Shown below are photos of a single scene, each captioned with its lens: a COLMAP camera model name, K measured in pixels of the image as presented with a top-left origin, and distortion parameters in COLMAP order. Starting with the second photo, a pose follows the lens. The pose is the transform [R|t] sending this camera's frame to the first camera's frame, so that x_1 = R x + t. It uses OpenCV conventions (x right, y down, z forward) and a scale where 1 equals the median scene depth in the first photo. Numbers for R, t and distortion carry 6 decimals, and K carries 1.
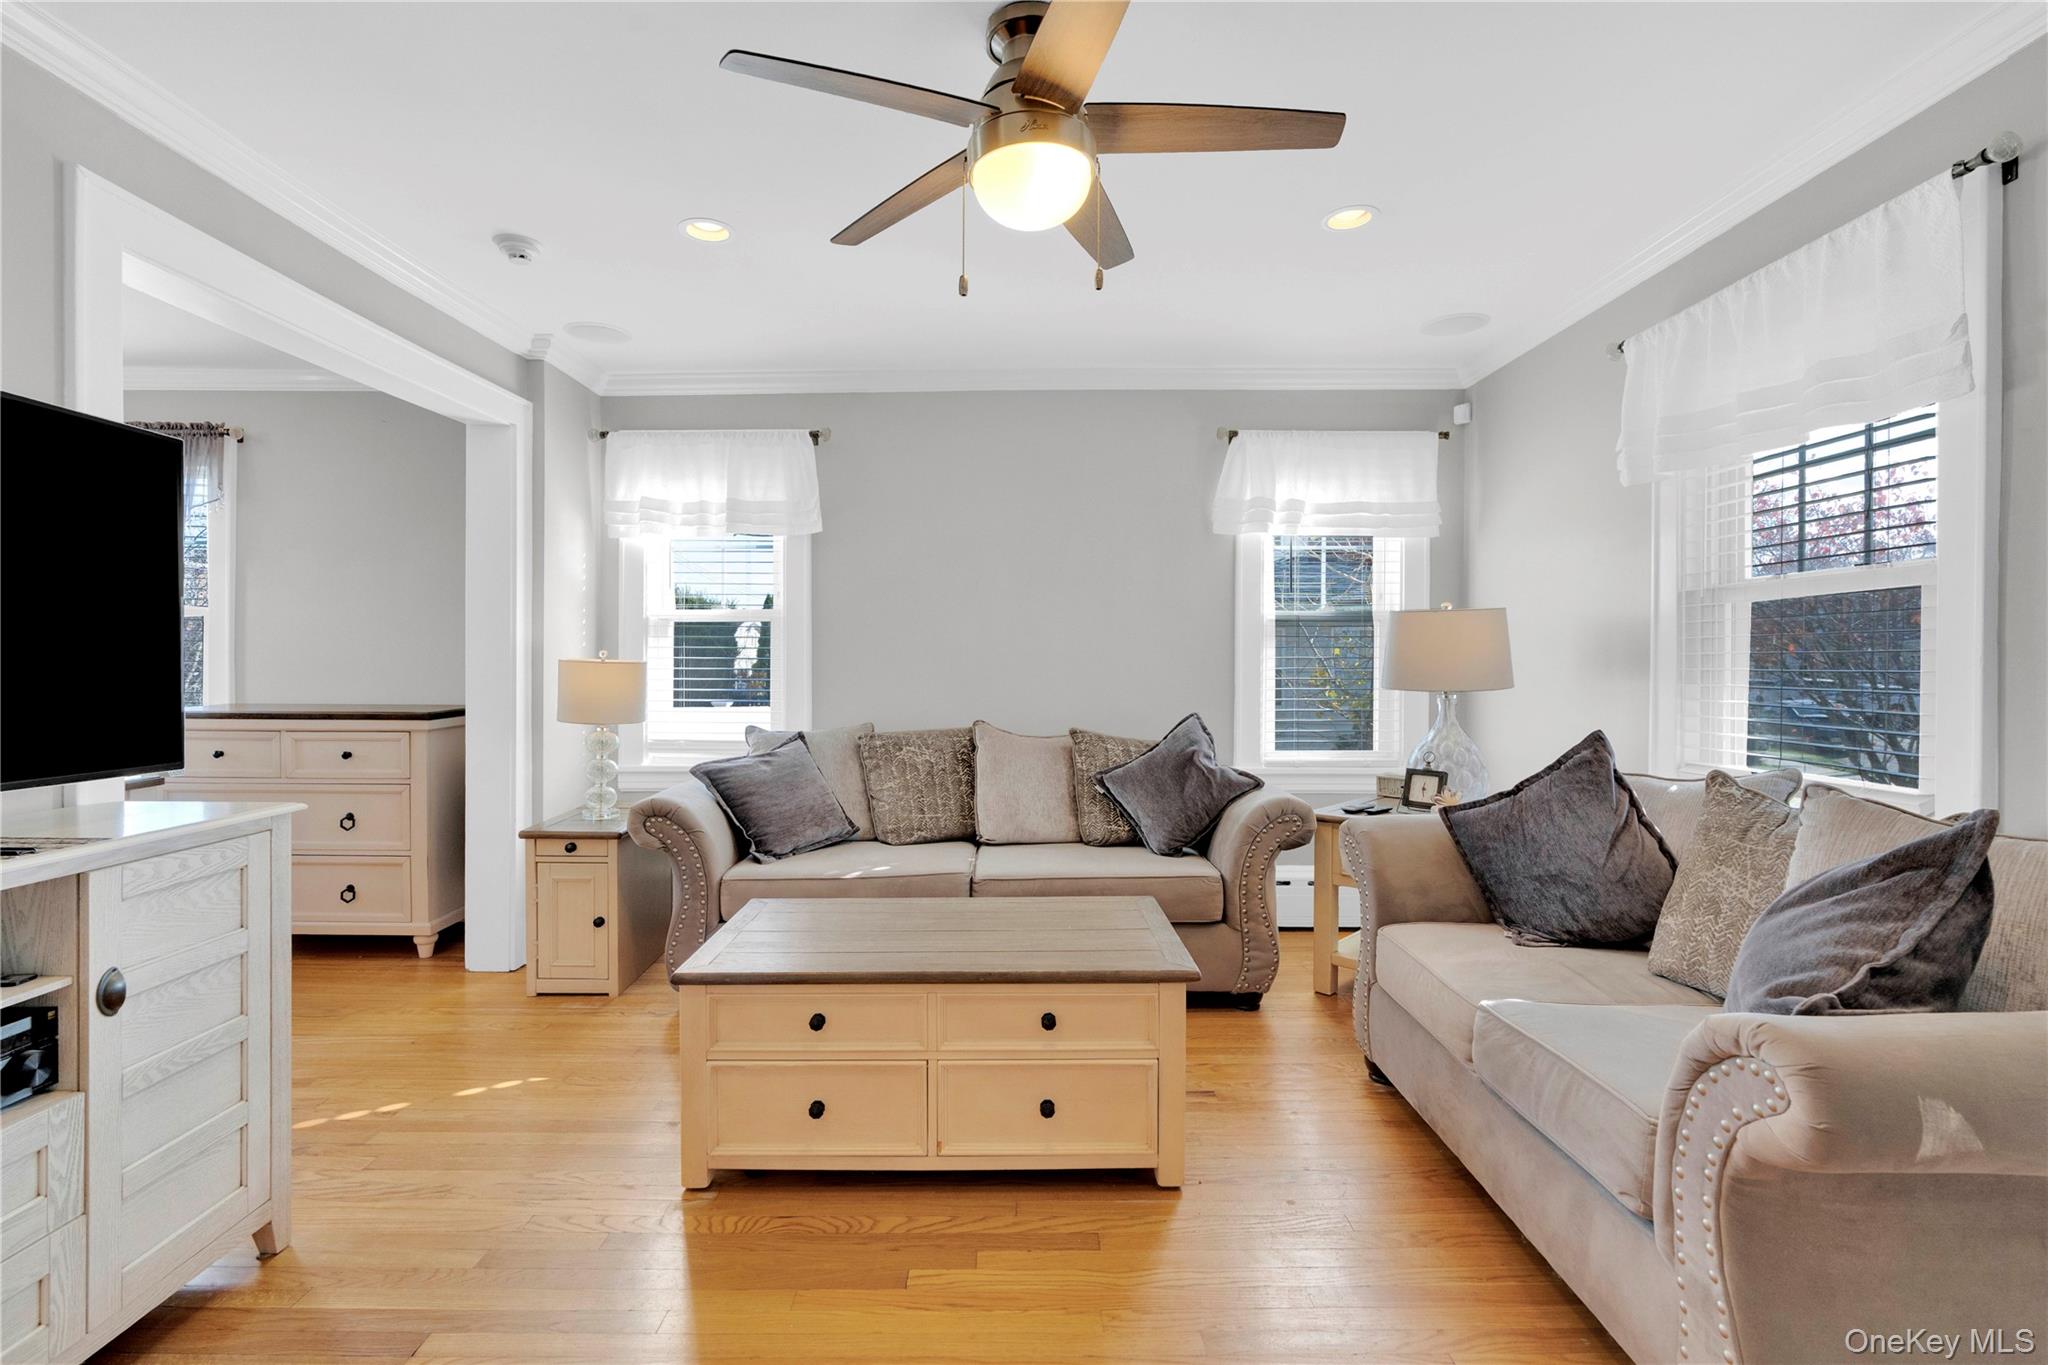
lens RADIAL K [[939.8, 0, 1008.5], [0, 939.8, 672.4], [0, 0, 1]] dist [-0.012497, 0.005513]
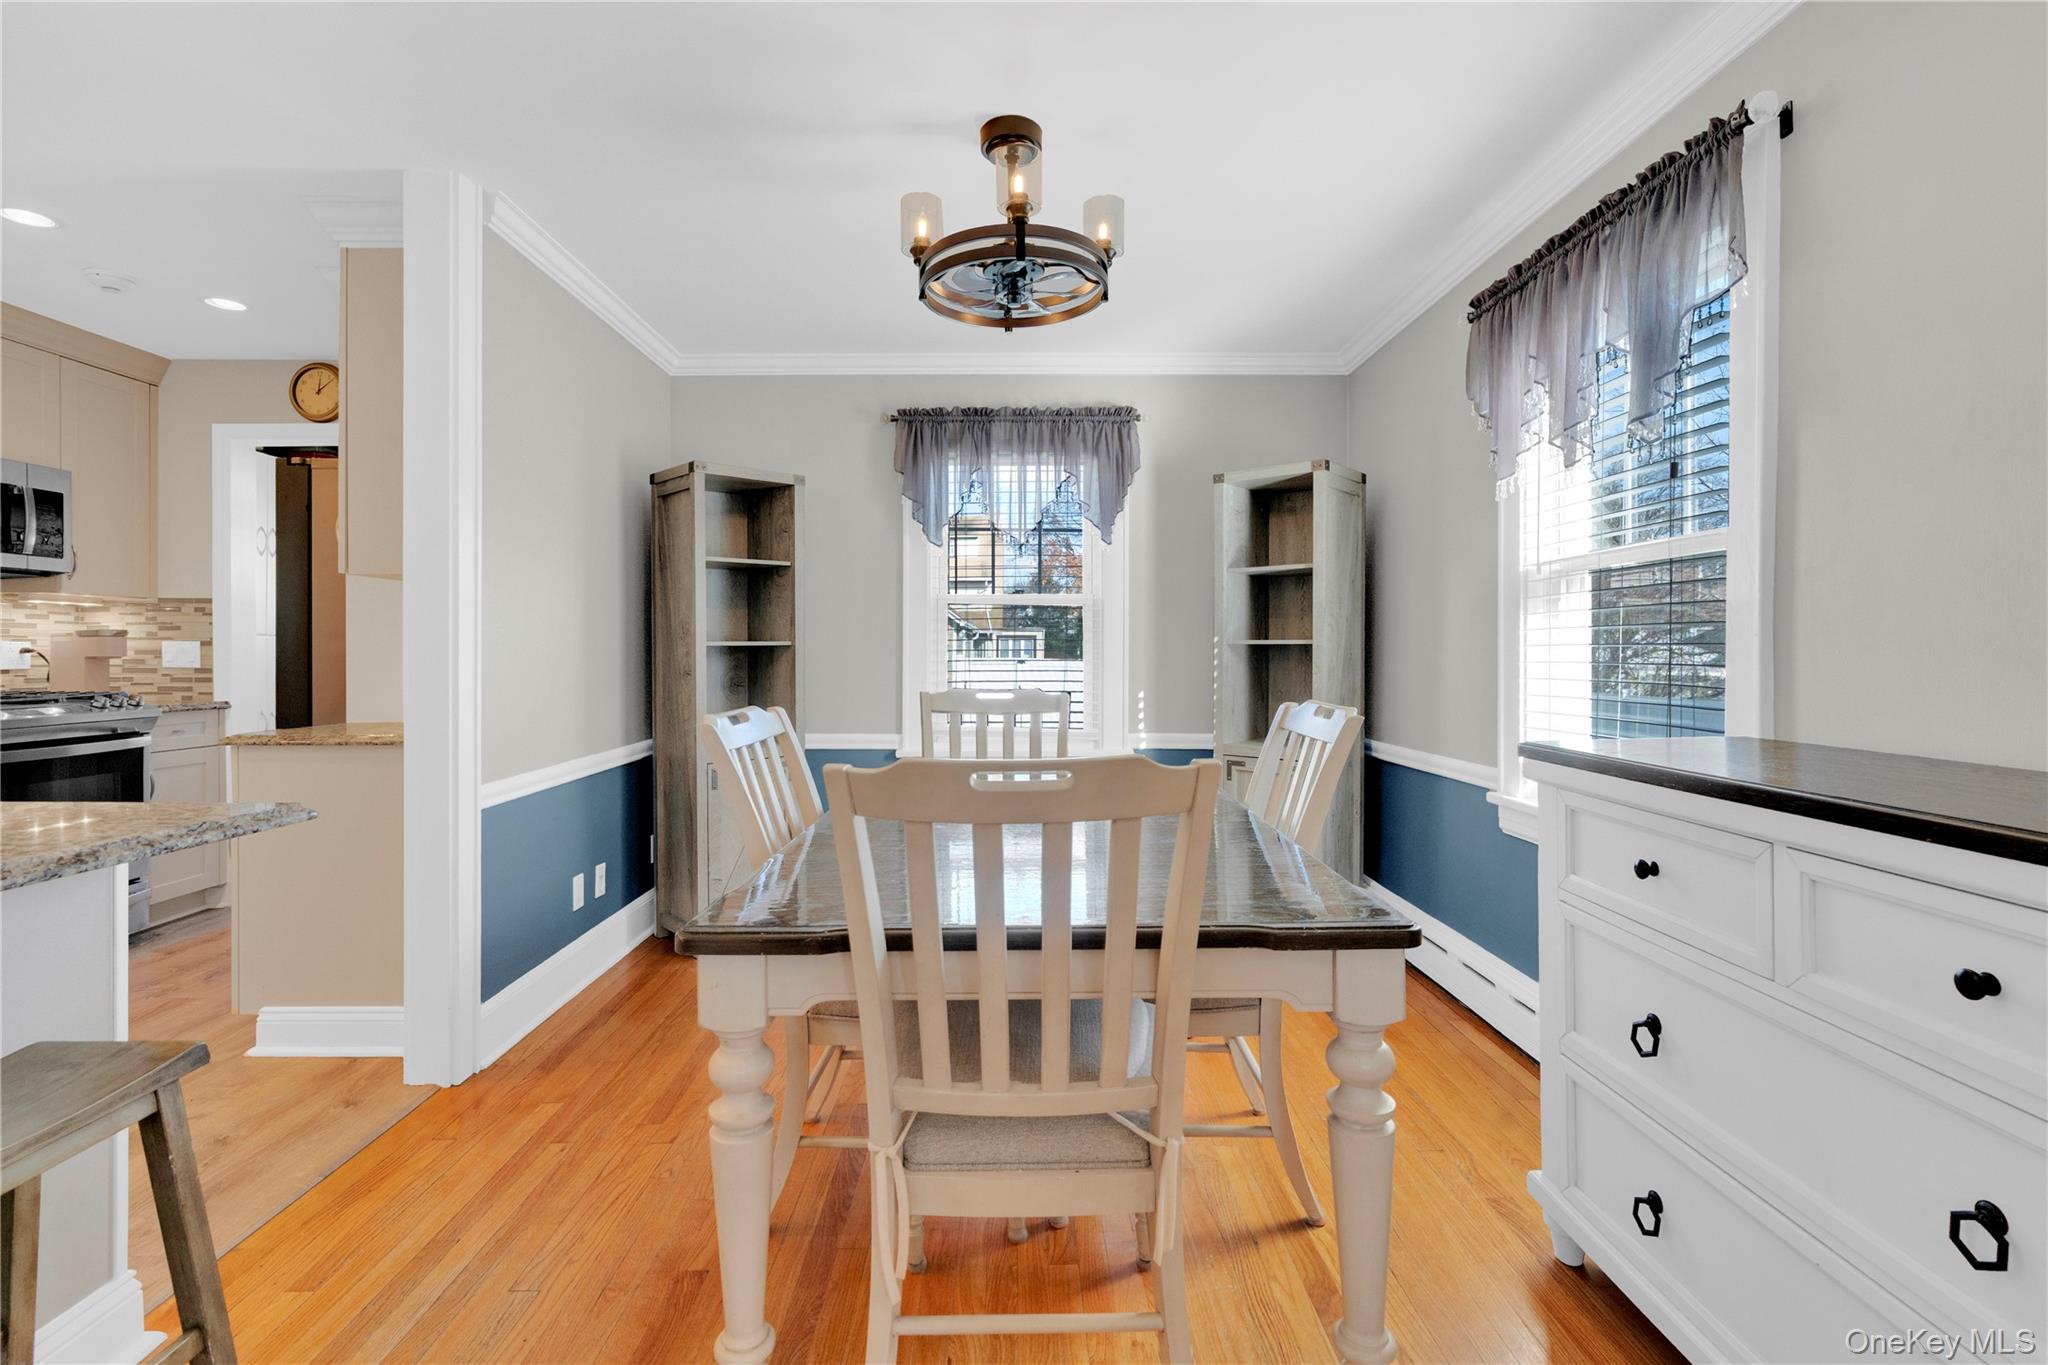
lens RADIAL K [[939.8, 0, 1014.7], [0, 939.8, 657.8], [0, 0, 1]] dist [-0.012497, 0.005513]
pose [[0.004171, -0.001997, -0.999989, -0.482141], [-0.004441, 0.999988, -0.002016, -0.001650], [0.999981, 0.004450, 0.004162, 0.788580]]
